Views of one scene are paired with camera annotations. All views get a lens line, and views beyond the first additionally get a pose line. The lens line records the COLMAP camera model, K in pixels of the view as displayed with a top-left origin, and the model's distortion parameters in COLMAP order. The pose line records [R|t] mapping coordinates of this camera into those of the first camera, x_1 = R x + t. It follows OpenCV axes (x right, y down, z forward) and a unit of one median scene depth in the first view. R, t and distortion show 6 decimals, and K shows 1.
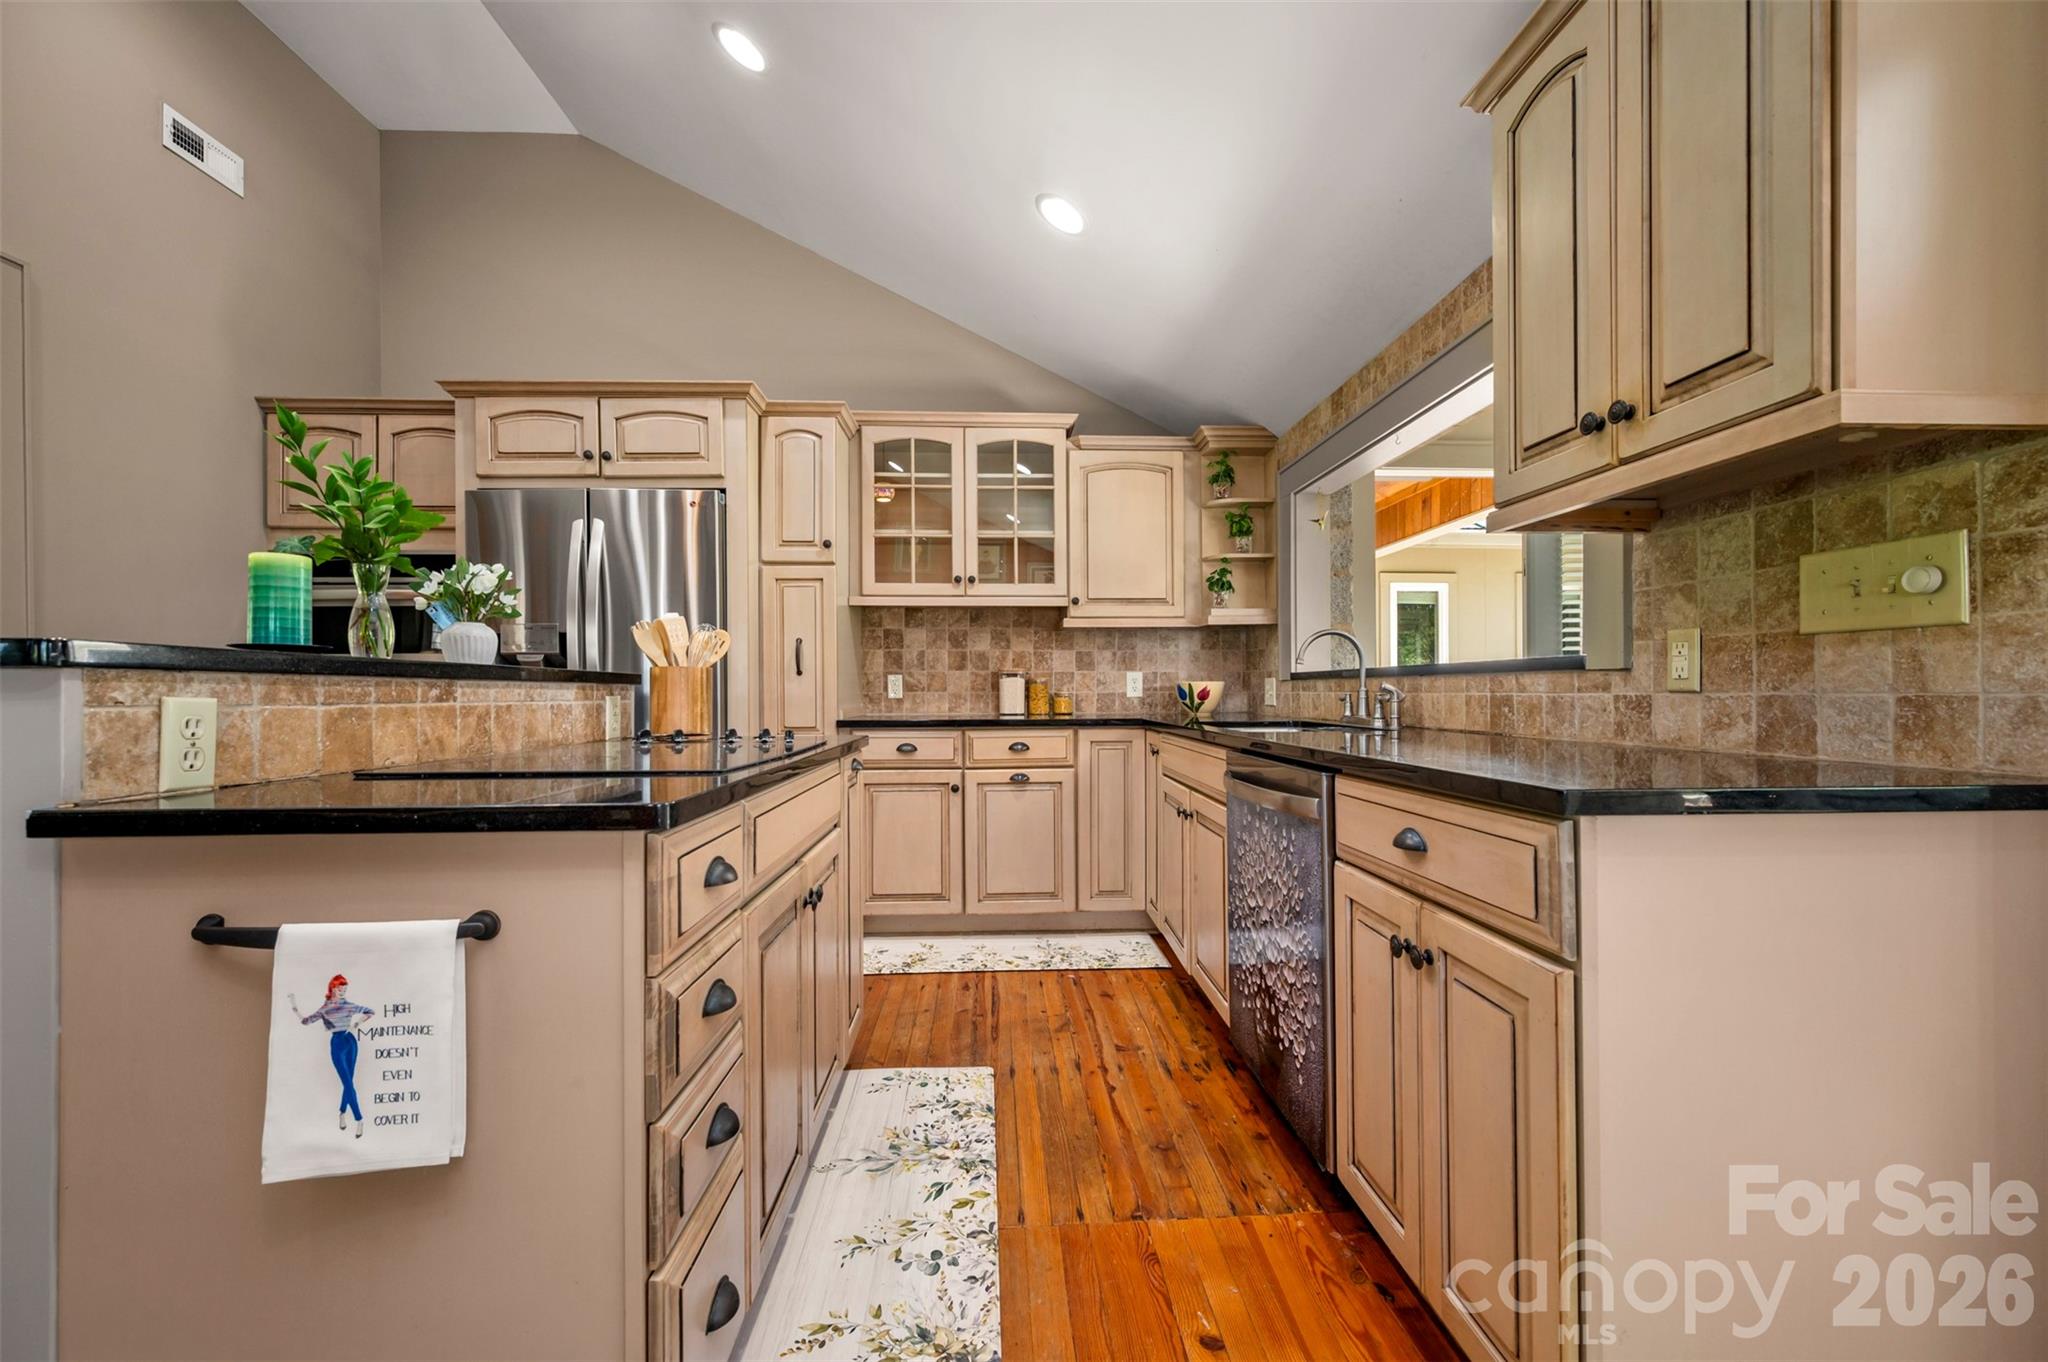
lens RADIAL K [[814.4, 0, 1023.2], [0, 814.4, 683.4], [0, 0, 1]] dist [0.002000, -0.000293]
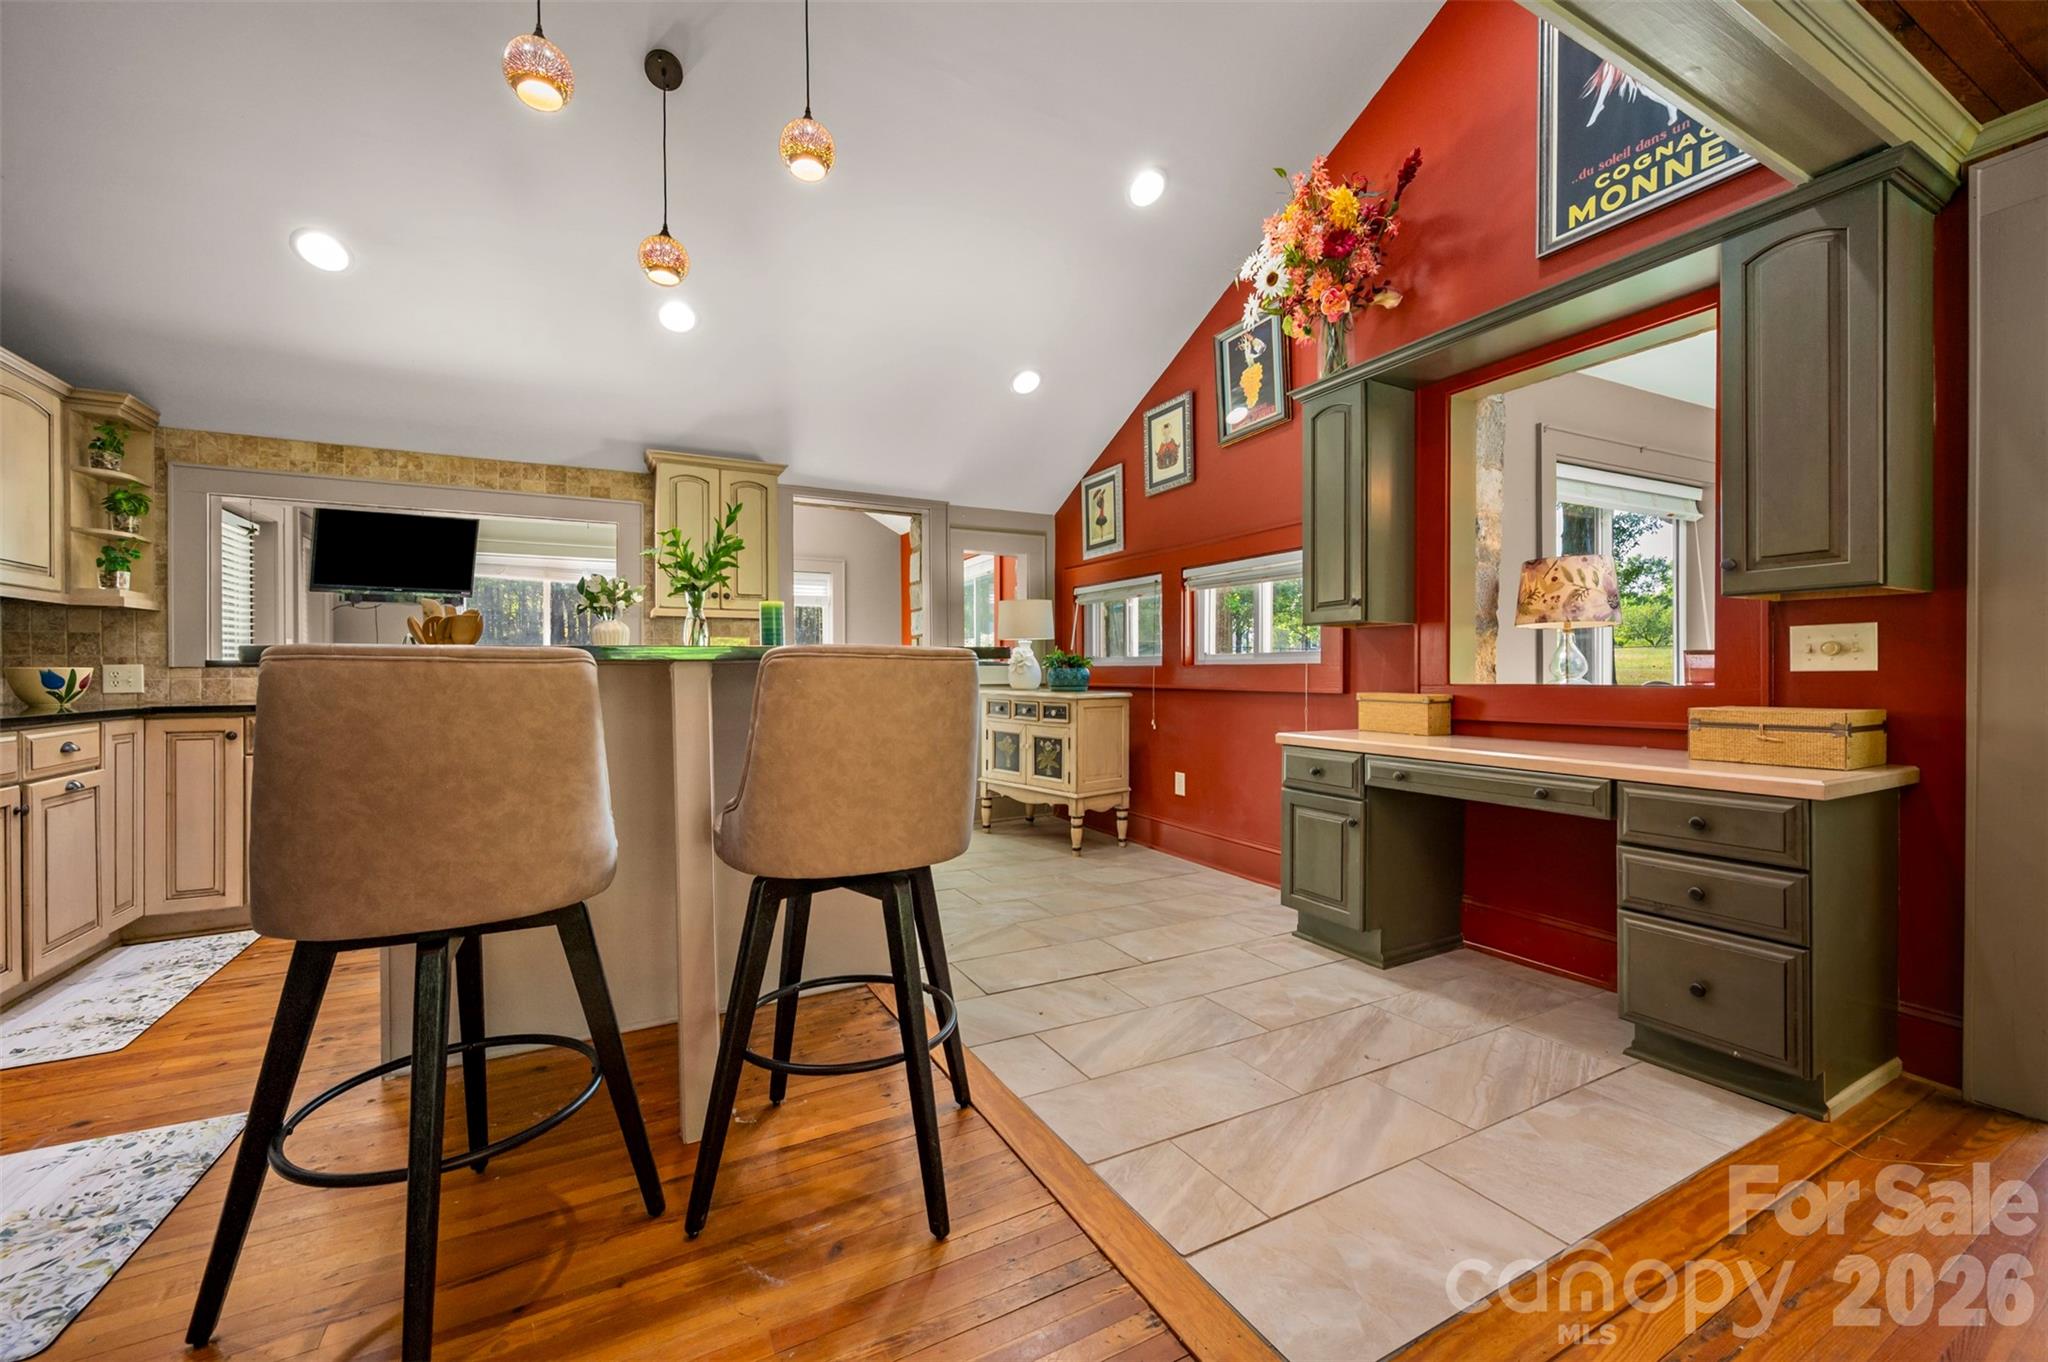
lens RADIAL K [[814.4, 0, 1008.0], [0, 814.4, 676.9], [0, 0, 1]] dist [0.002000, -0.000293]
pose [[-0.418673, 0.001114, 0.908136, -1.111933], [0.000869, 0.999999, -0.000826, 0.010245], [-0.908137, 0.000443, -0.418674, 0.501443]]
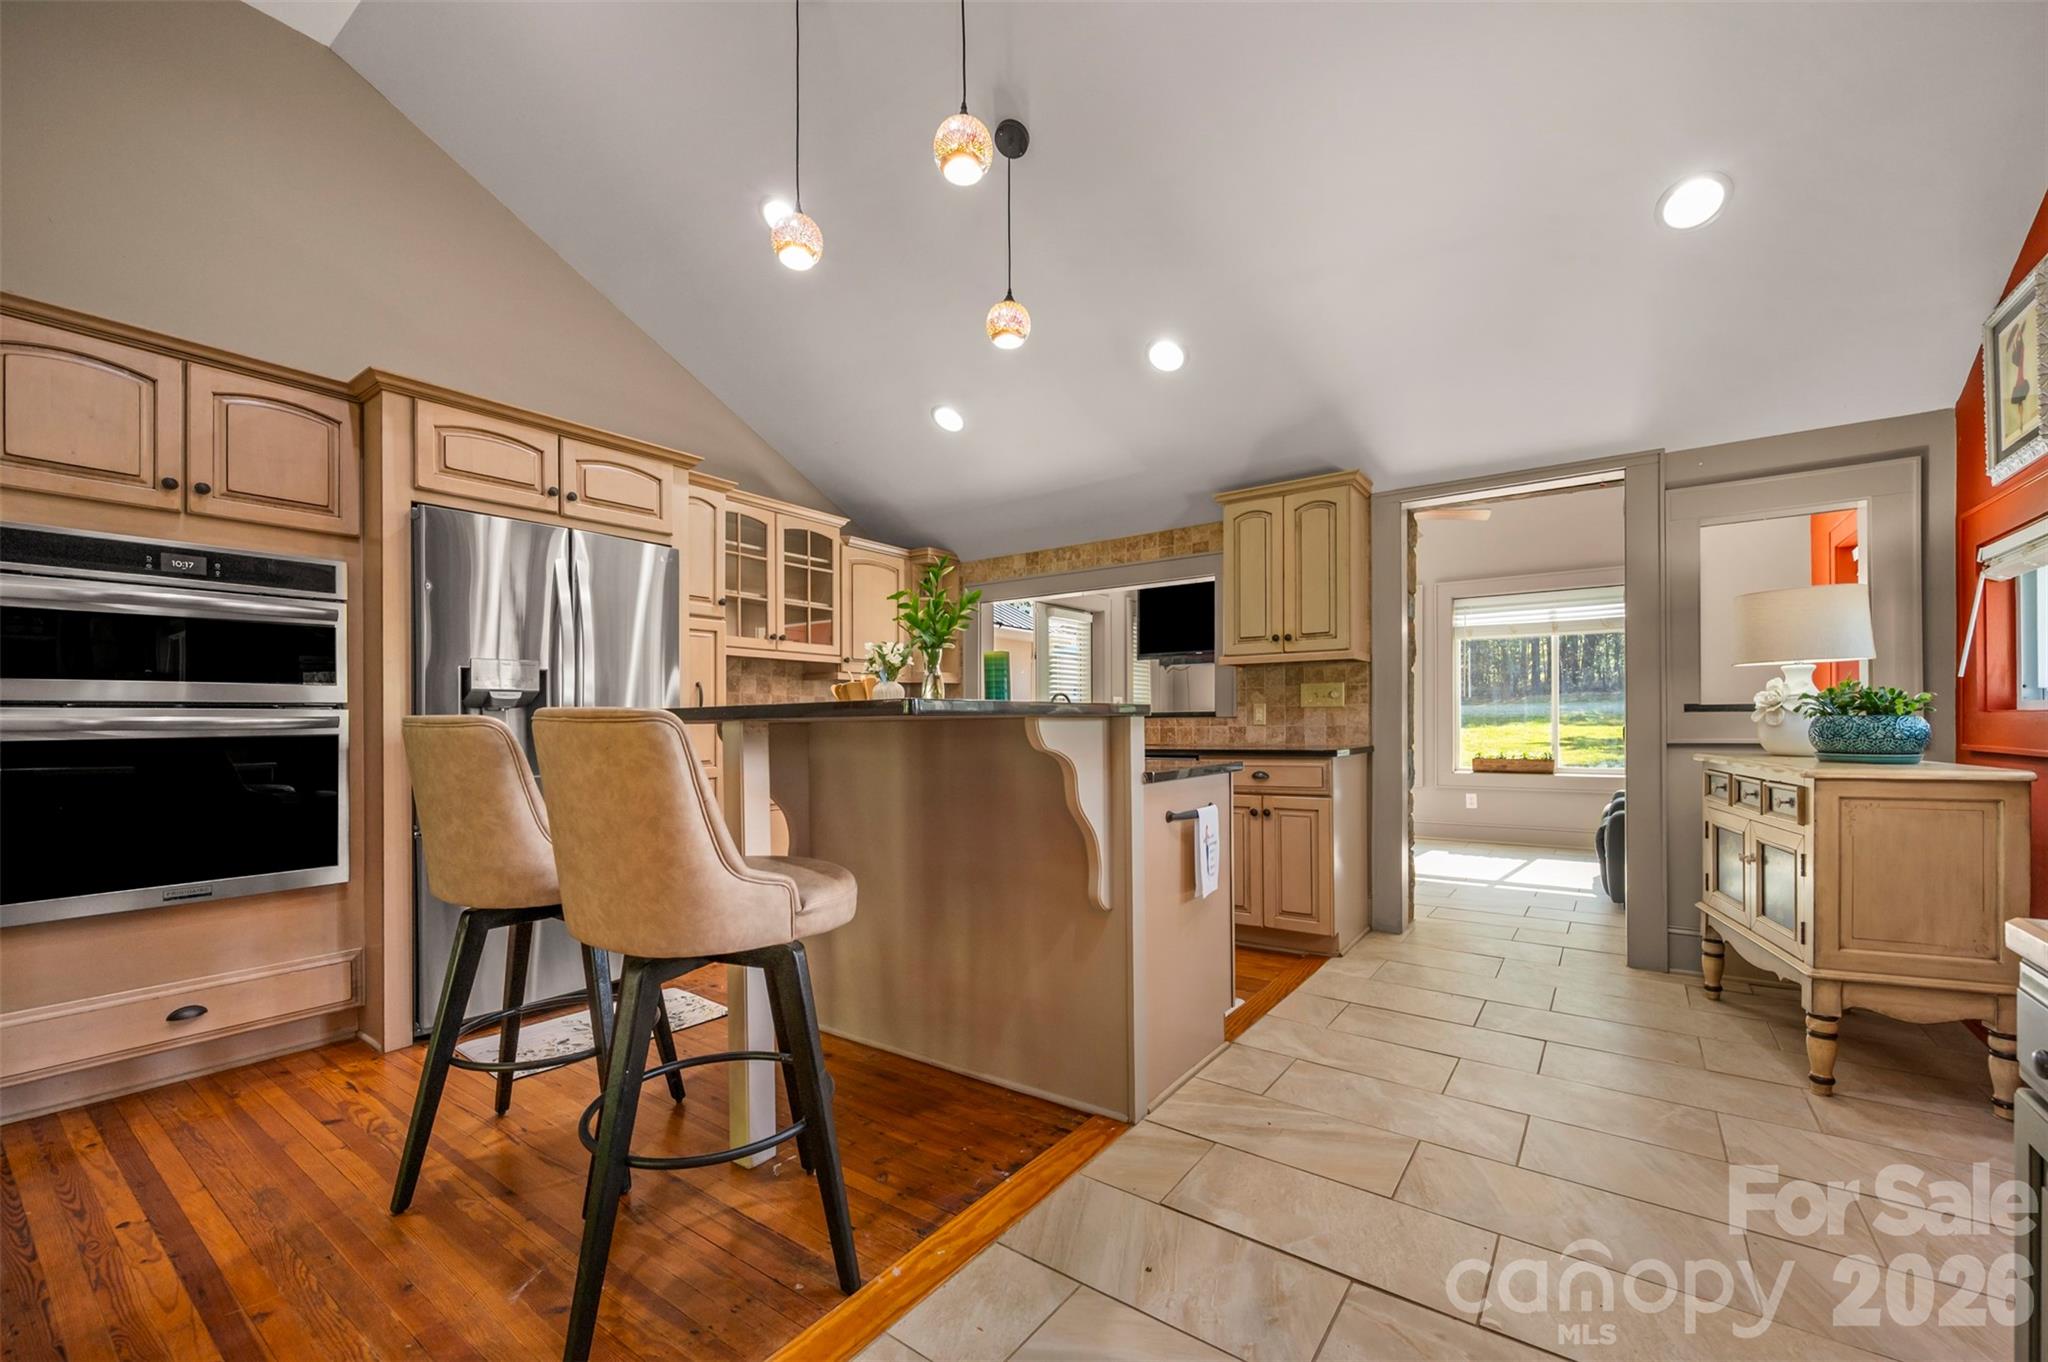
lens RADIAL K [[814.4, 0, 1038.9], [0, 814.4, 720.0], [0, 0, 1]] dist [0.002000, -0.000293]
pose [[0.616873, 0.002824, 0.787058, -0.864269], [-0.000965, 0.999996, -0.002832, 0.000027], [-0.787062, 0.000988, 0.616873, -0.071469]]
